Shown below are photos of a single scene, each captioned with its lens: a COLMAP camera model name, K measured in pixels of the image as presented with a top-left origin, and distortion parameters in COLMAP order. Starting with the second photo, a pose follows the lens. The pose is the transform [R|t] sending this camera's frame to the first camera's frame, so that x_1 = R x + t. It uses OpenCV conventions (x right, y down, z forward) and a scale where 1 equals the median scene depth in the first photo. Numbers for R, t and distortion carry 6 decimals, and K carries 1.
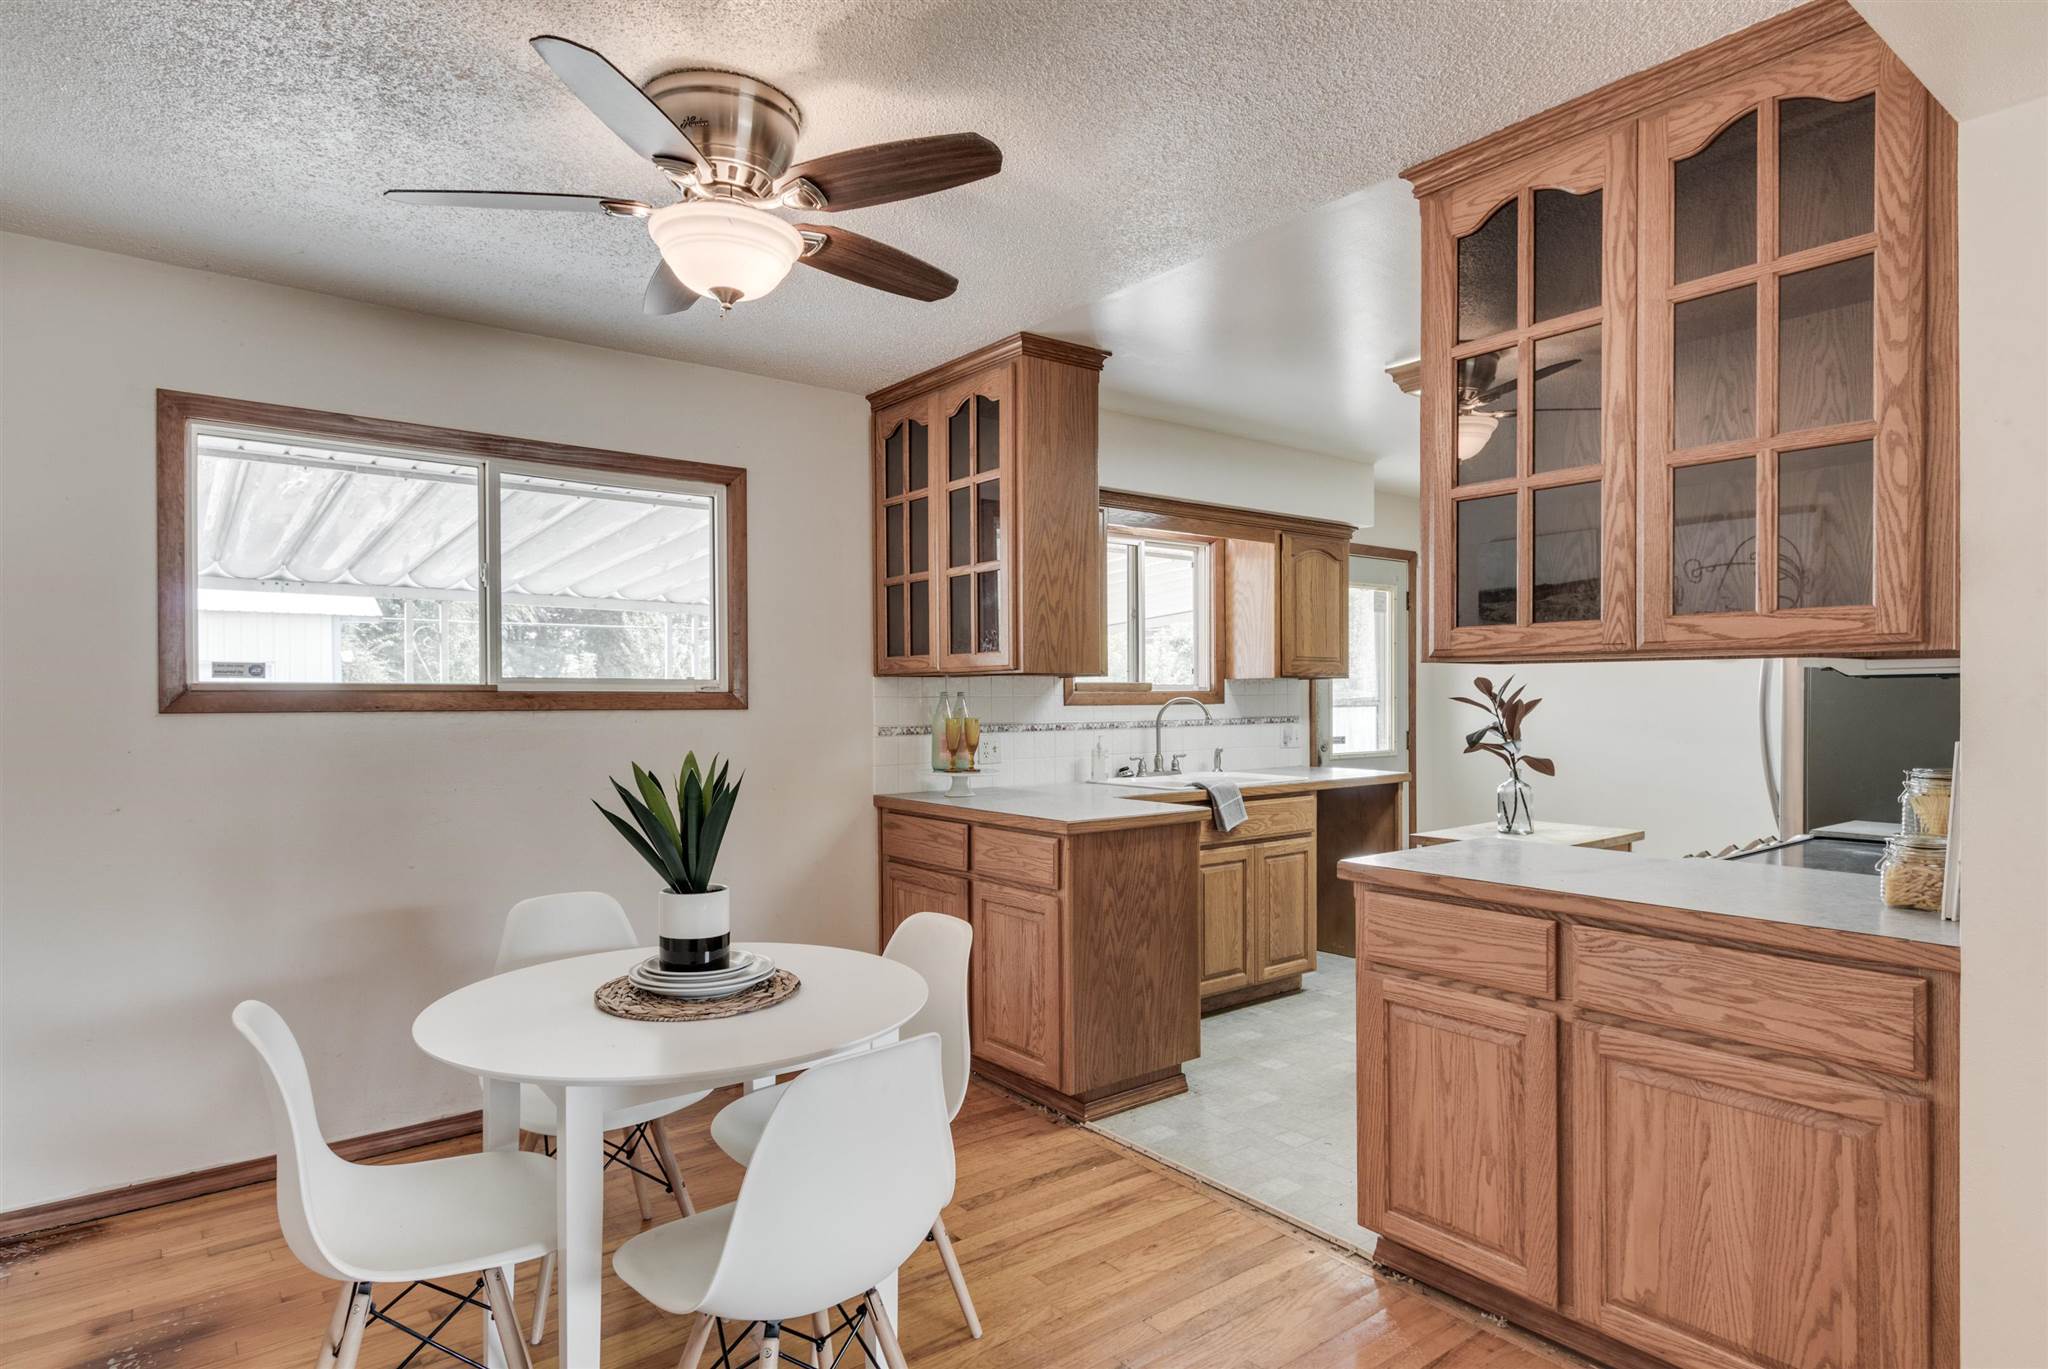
lens RADIAL K [[1097.4, 0, 1040.3], [0, 1097.4, 704.6], [0, 0, 1]] dist [-0.009842, 0.000428]
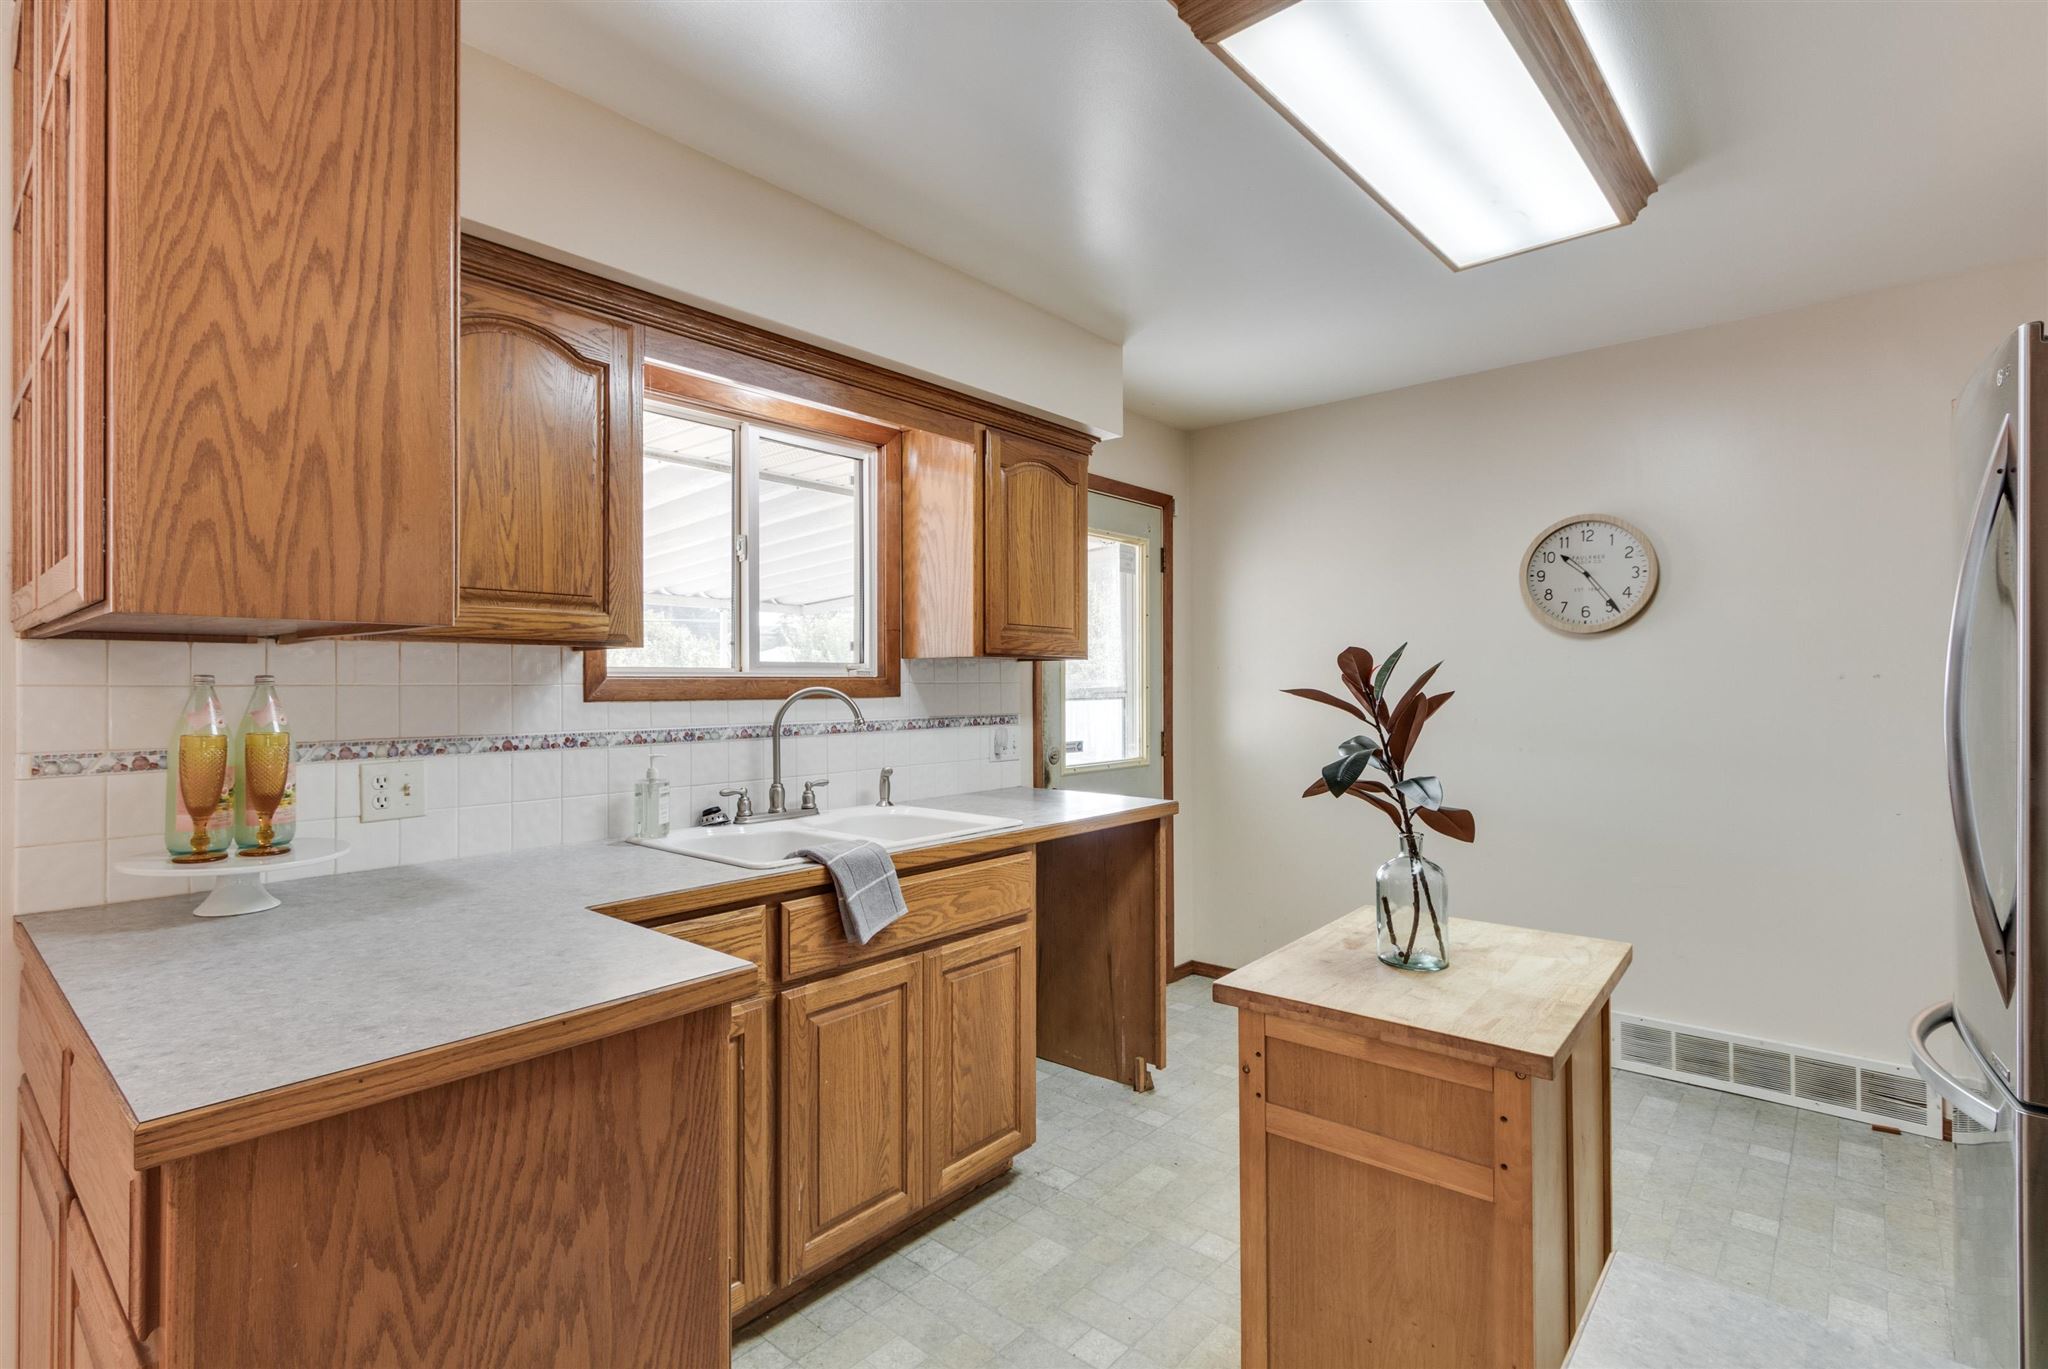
lens RADIAL K [[932.3, 0, 976.0], [0, 932.3, 662.1], [0, 0, 1]] dist [0.006277, -0.001648]
pose [[0.987663, 0.008126, 0.156383, 0.146183], [-0.003504, 0.999549, -0.029812, -0.005601], [-0.156555, 0.028896, 0.987246, 0.524011]]
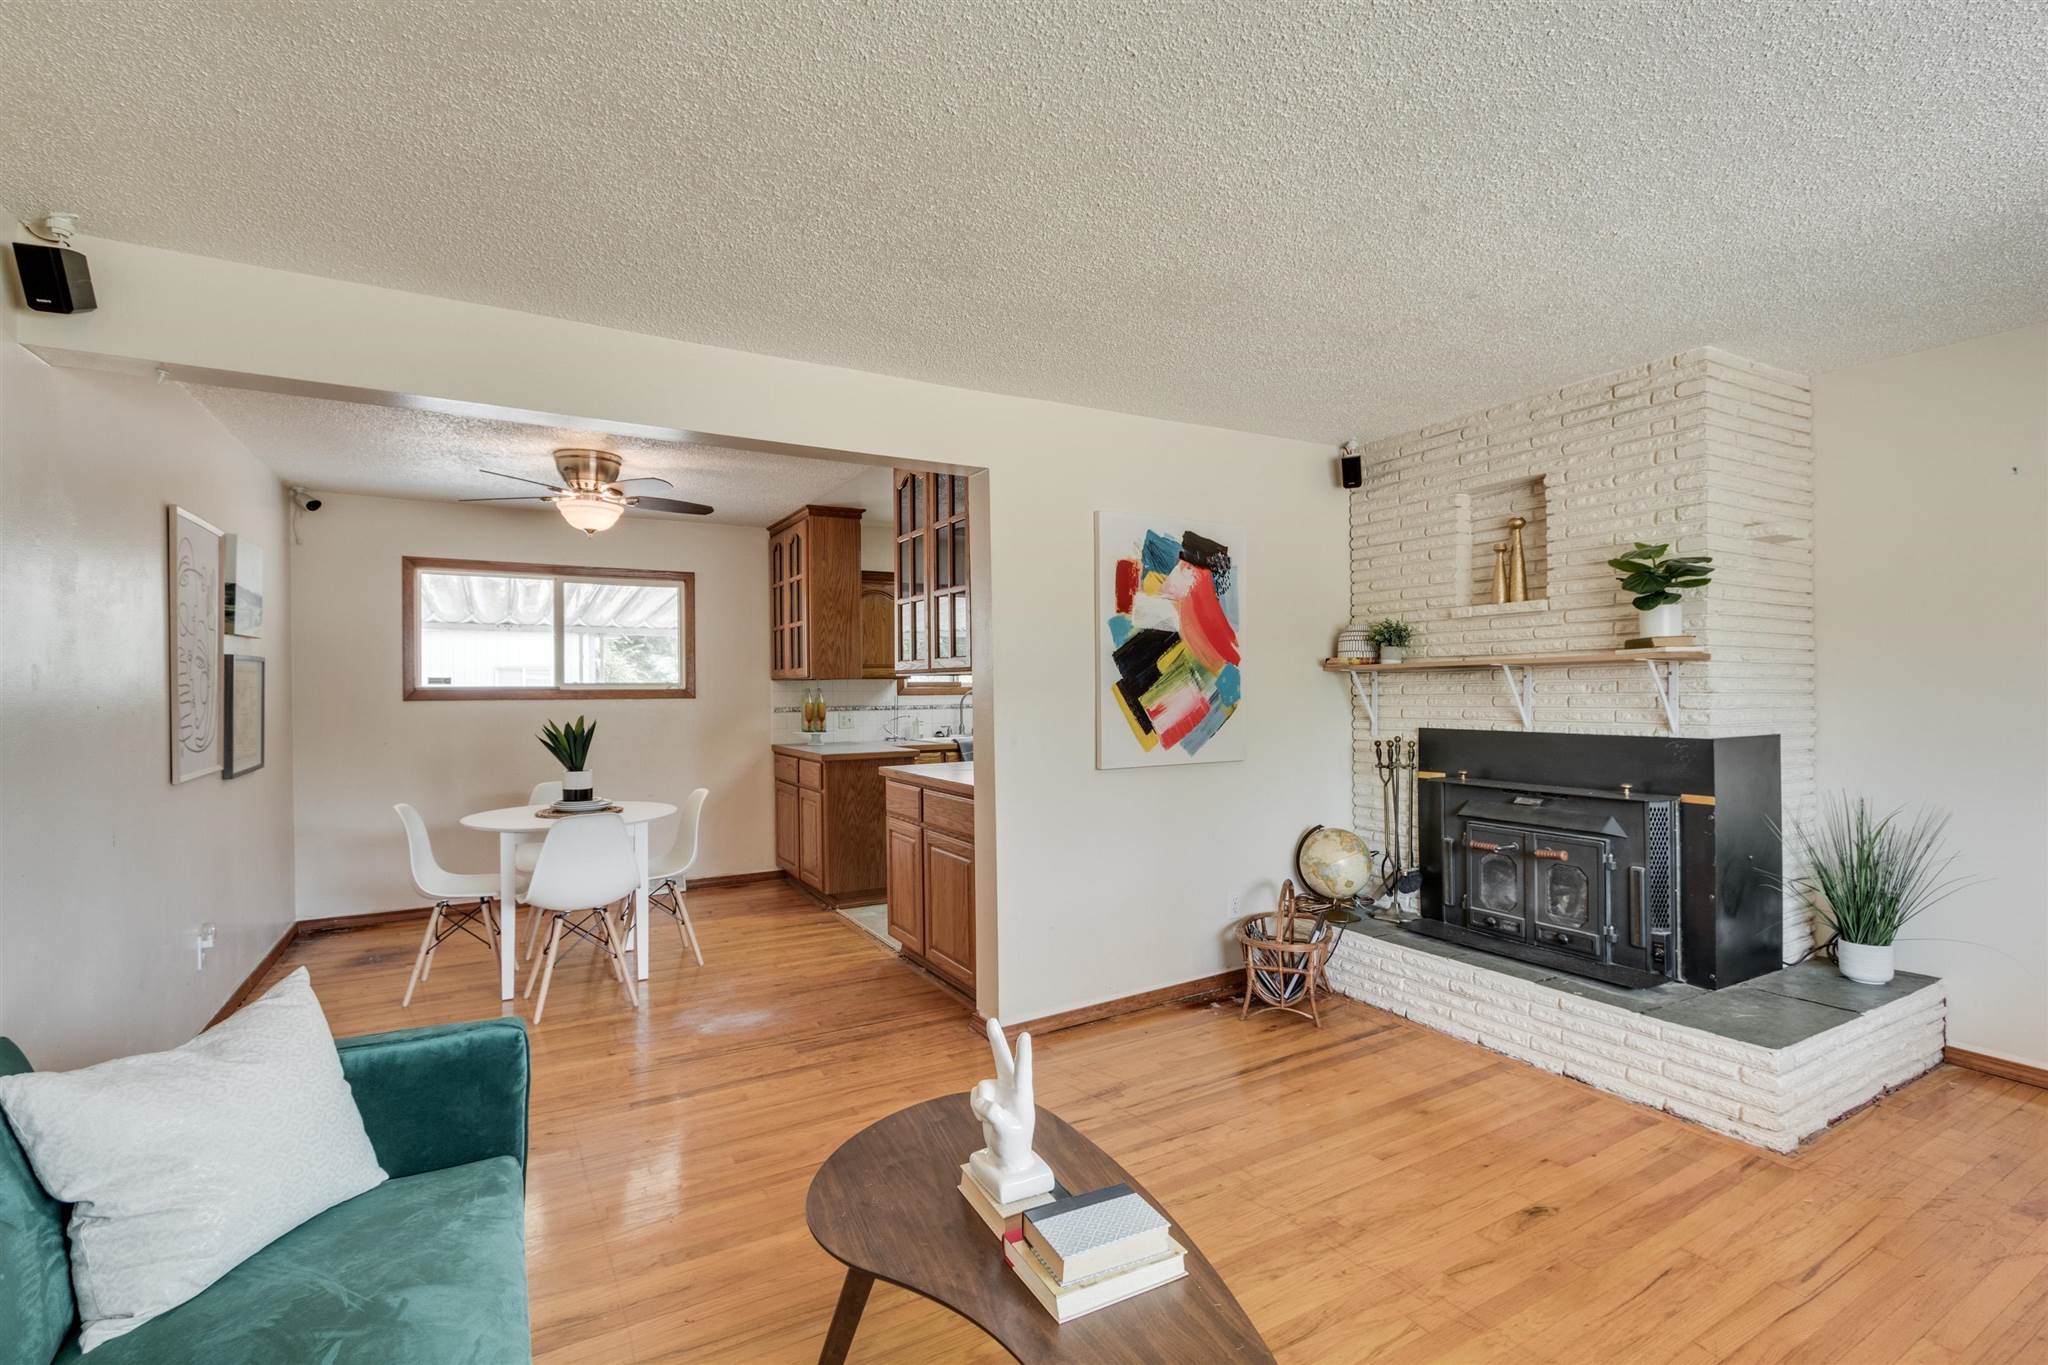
lens RADIAL K [[932.3, 0, 1037.1], [0, 932.3, 681.7], [0, 0, 1]] dist [0.006277, -0.001648]
pose [[0.988798, -0.006869, -0.149105, 0.473381], [0.004749, 0.999883, -0.014570, 0.001692], [0.149187, 0.013698, 0.988714, -0.433779]]
